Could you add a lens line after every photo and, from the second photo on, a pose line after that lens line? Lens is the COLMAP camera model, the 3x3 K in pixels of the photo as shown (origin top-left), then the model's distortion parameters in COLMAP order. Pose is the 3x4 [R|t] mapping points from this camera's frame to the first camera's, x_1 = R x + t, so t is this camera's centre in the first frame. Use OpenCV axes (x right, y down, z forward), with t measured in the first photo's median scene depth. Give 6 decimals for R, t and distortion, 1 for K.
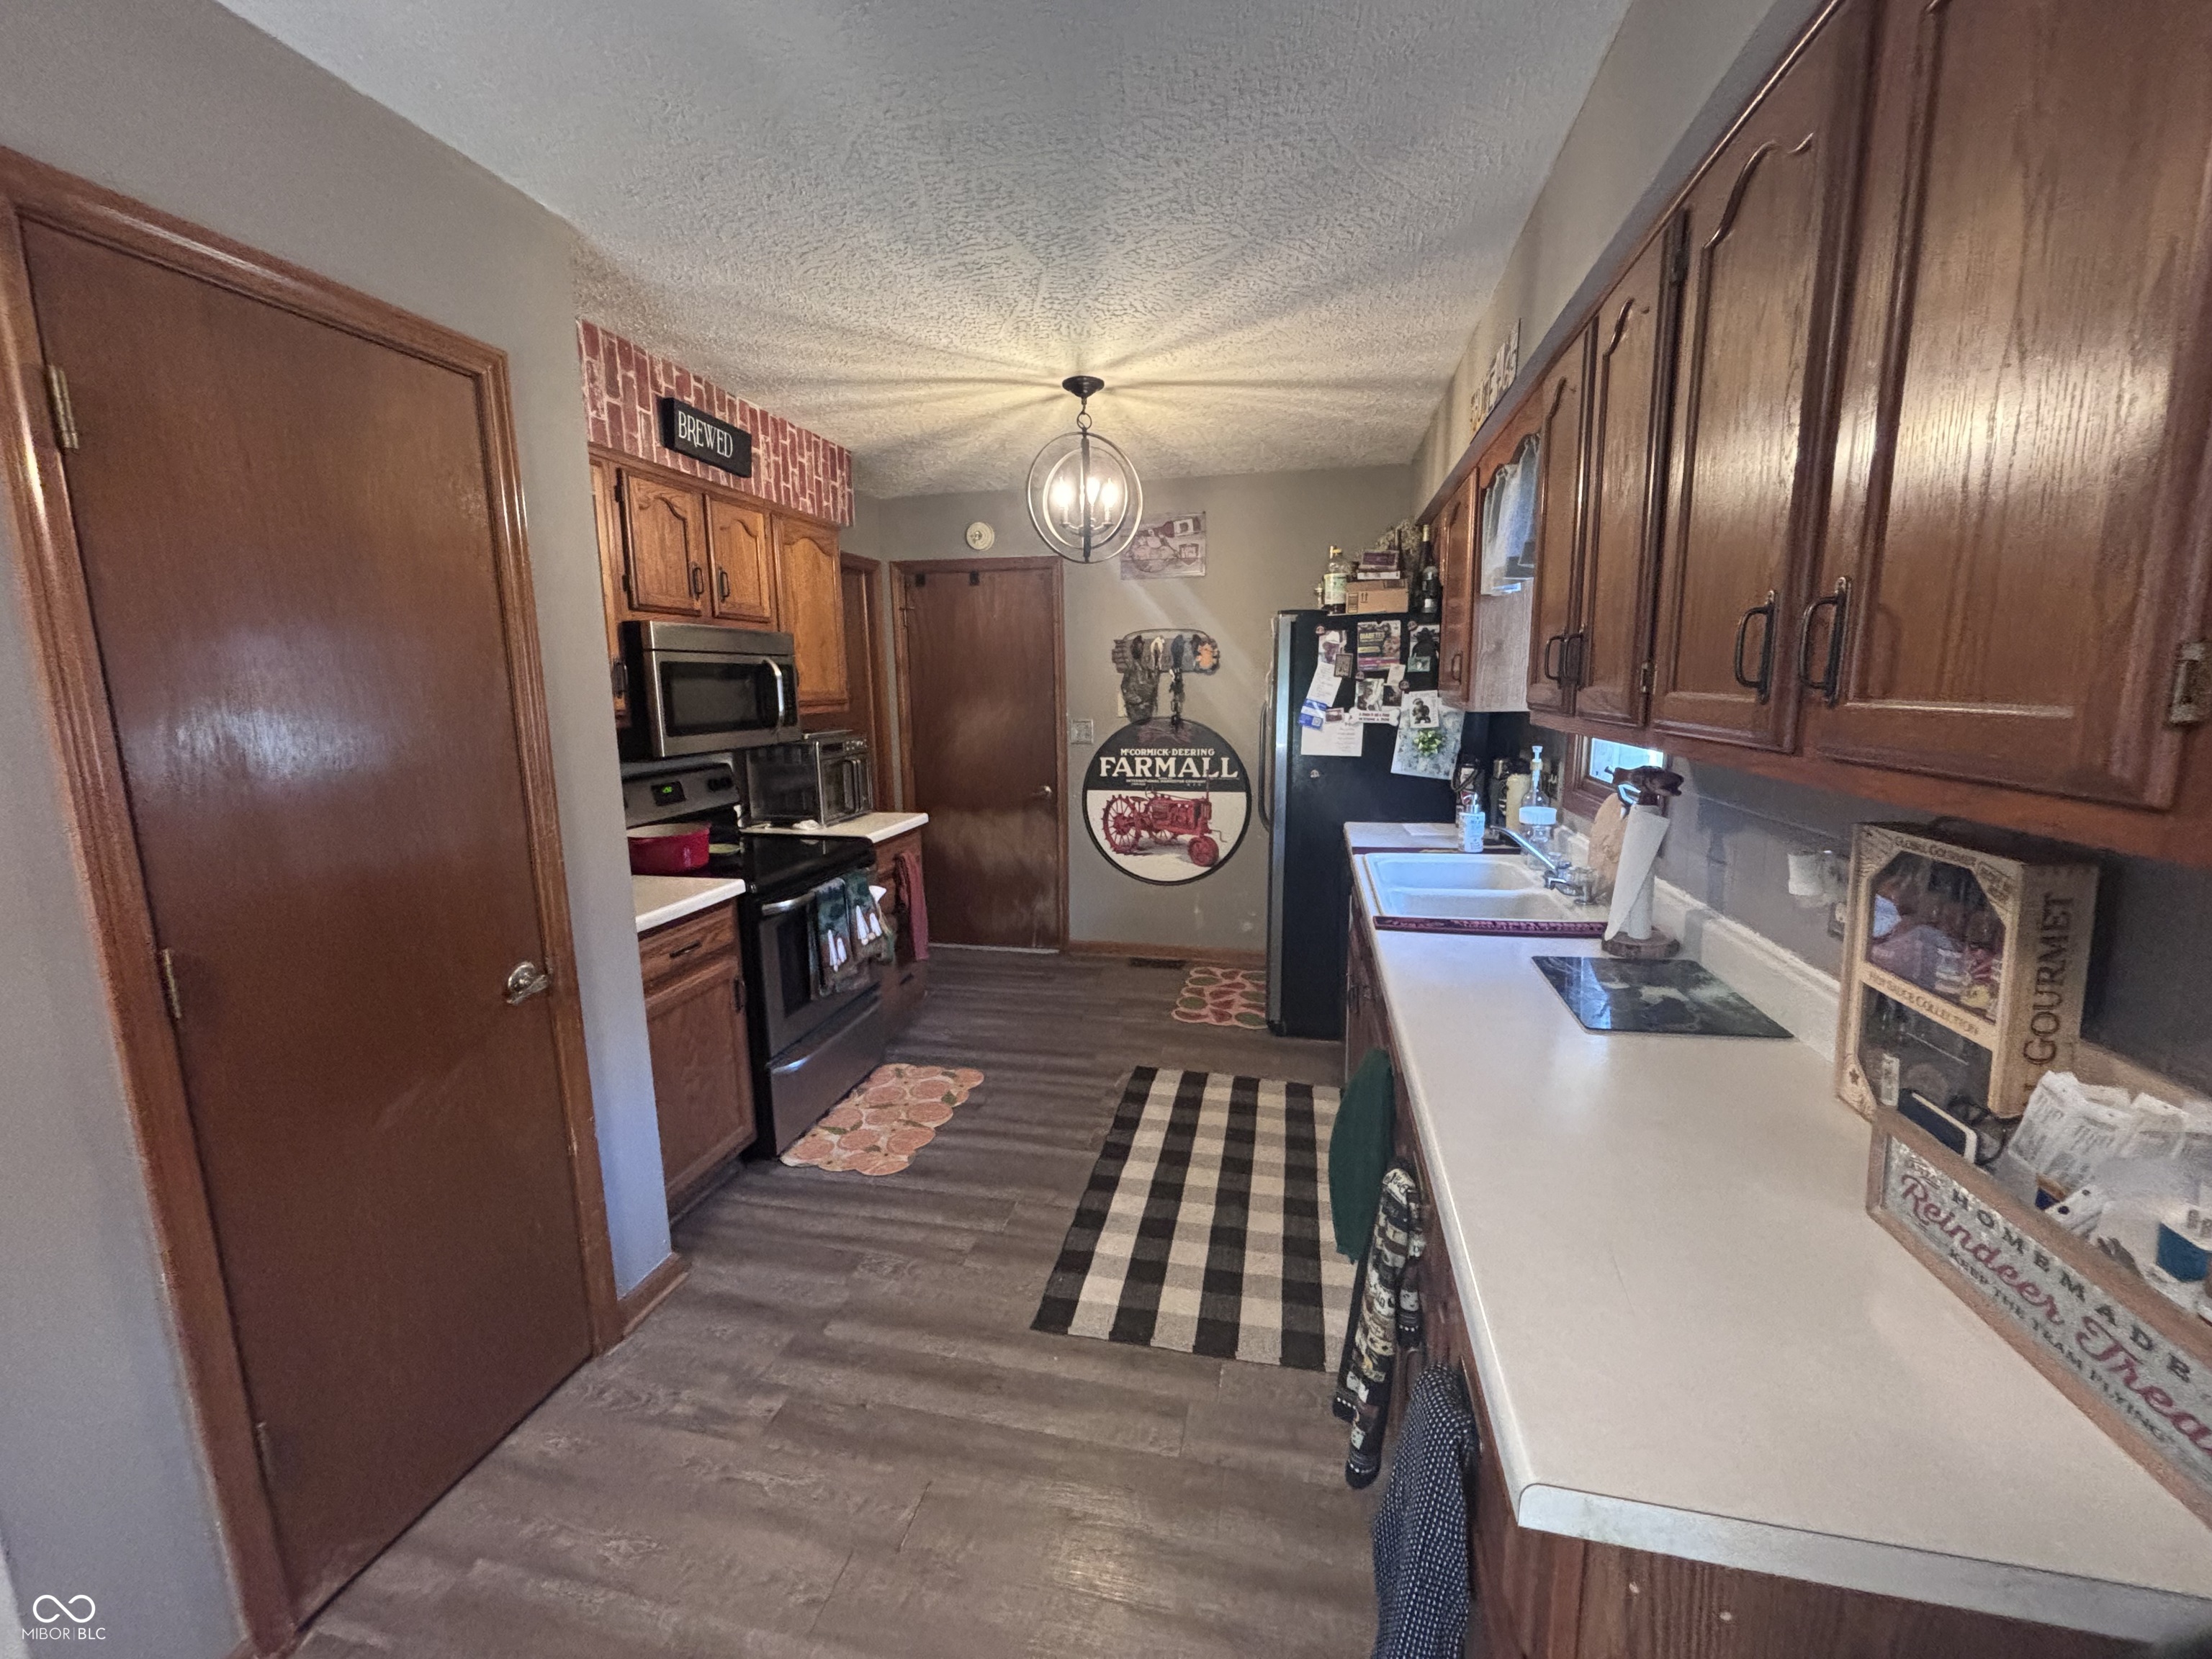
lens RADIAL K [[891.8, 0, 1103.4], [0, 891.8, 828.0], [0, 0, 1]] dist [-0.000115, 0.000023]
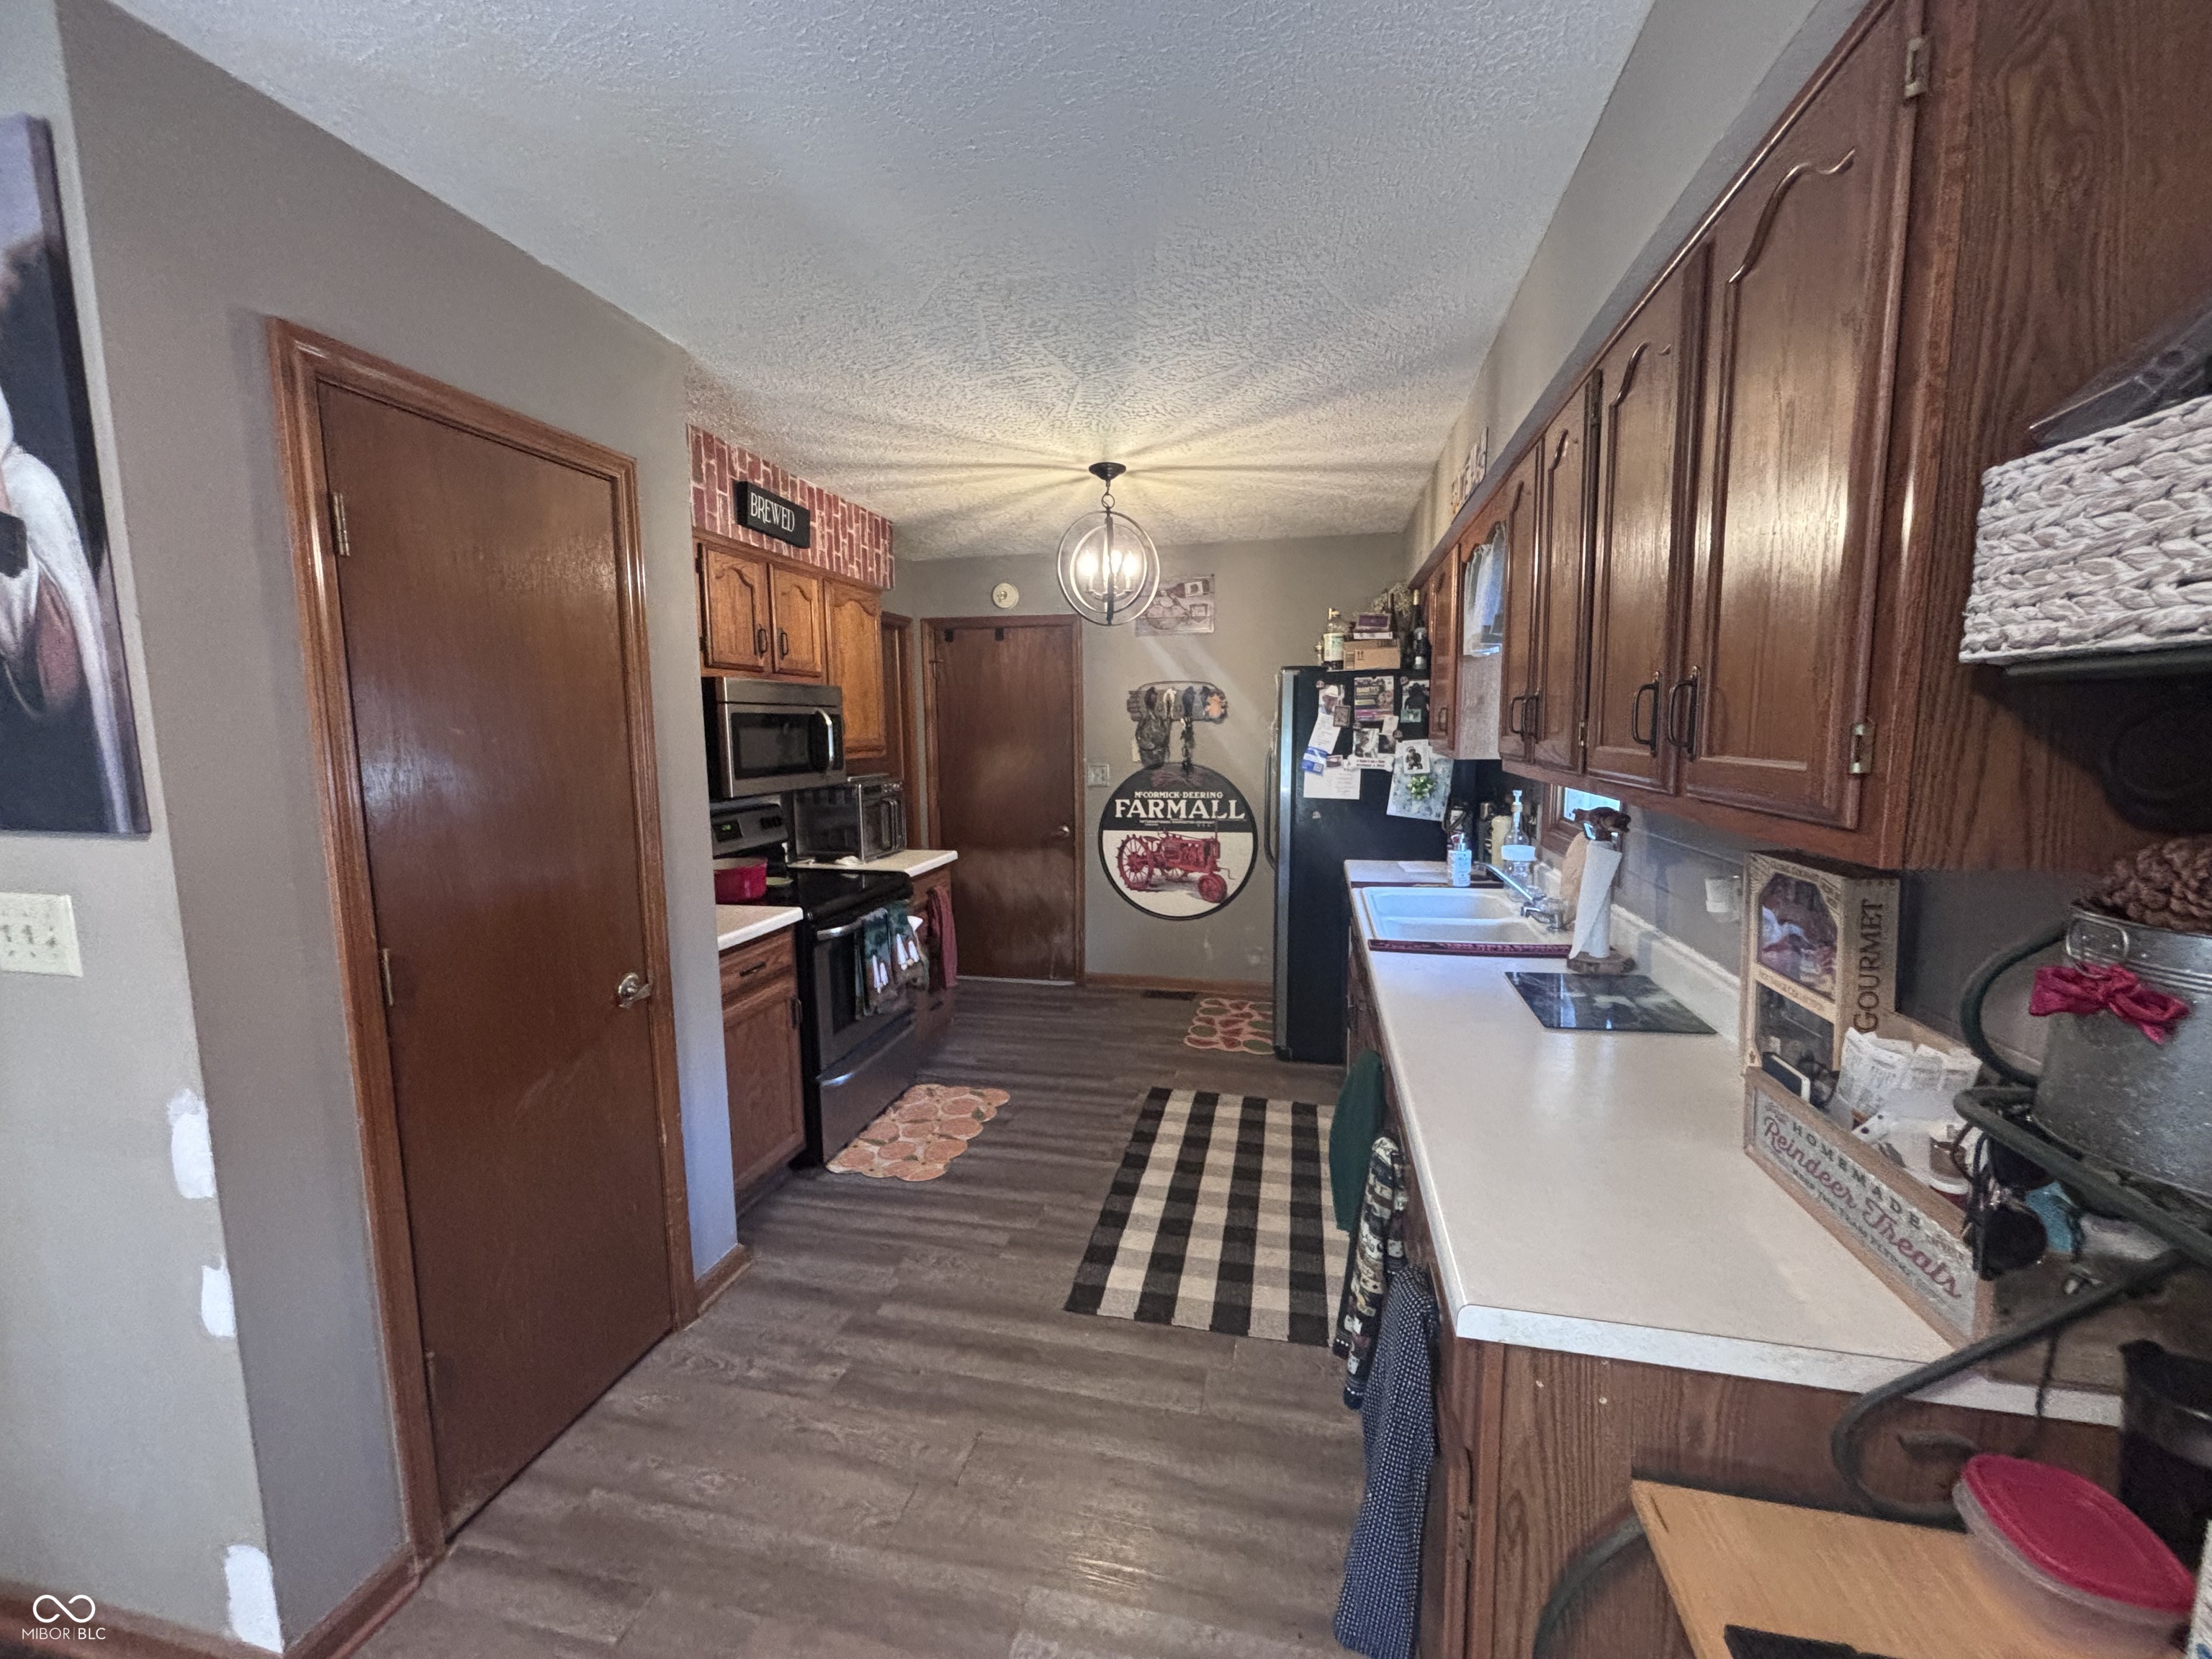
lens RADIAL K [[891.8, 0, 1102.5], [0, 891.8, 826.9], [0, 0, 1]] dist [-0.000115, 0.000023]
pose [[0.999973, 0.004147, -0.006058, -0.028974], [-0.004446, 0.998729, -0.050196, 0.015063], [0.005842, 0.050222, 0.998721, -0.144647]]
